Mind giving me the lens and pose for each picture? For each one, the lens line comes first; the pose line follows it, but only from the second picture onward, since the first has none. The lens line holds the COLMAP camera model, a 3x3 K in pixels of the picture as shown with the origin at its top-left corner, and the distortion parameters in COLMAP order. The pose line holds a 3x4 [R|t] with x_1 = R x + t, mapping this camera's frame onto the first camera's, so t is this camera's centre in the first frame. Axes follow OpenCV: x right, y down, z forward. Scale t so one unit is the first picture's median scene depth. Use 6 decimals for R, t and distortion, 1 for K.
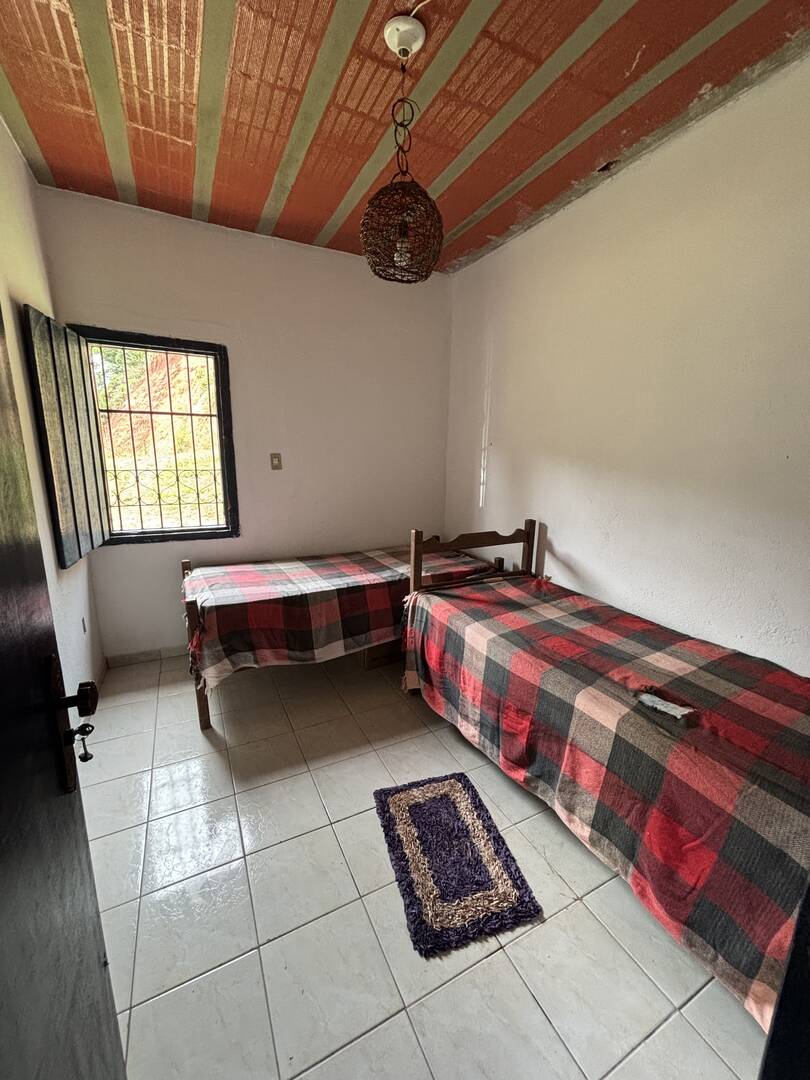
lens RADIAL K [[435.5, 0, 405.0], [0, 435.5, 540.0], [0, 0, 1]] dist [0.001782, 0.000097]
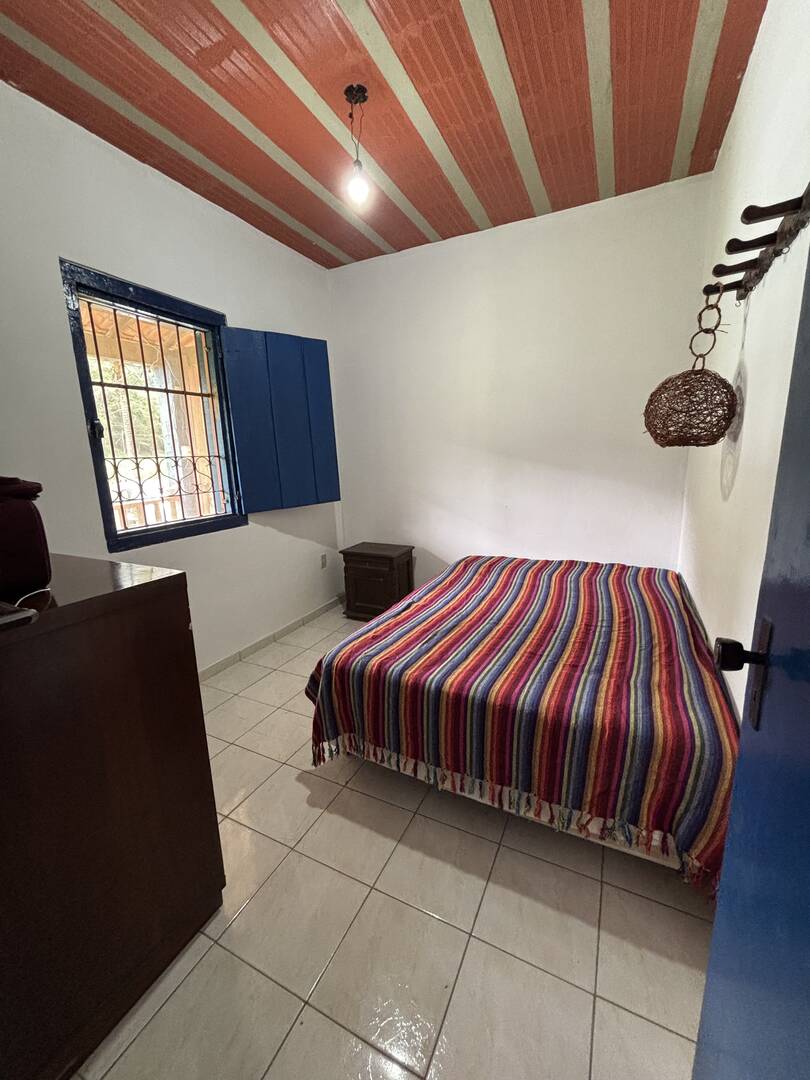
lens RADIAL K [[435.5, 0, 405.0], [0, 435.5, 540.0], [0, 0, 1]] dist [0.001782, 0.000097]
pose [[0.799326, -0.151561, 0.581469, -0.703417], [0.151051, 0.987276, 0.049690, 0.035575], [-0.581602, 0.048113, 0.812049, 0.017809]]
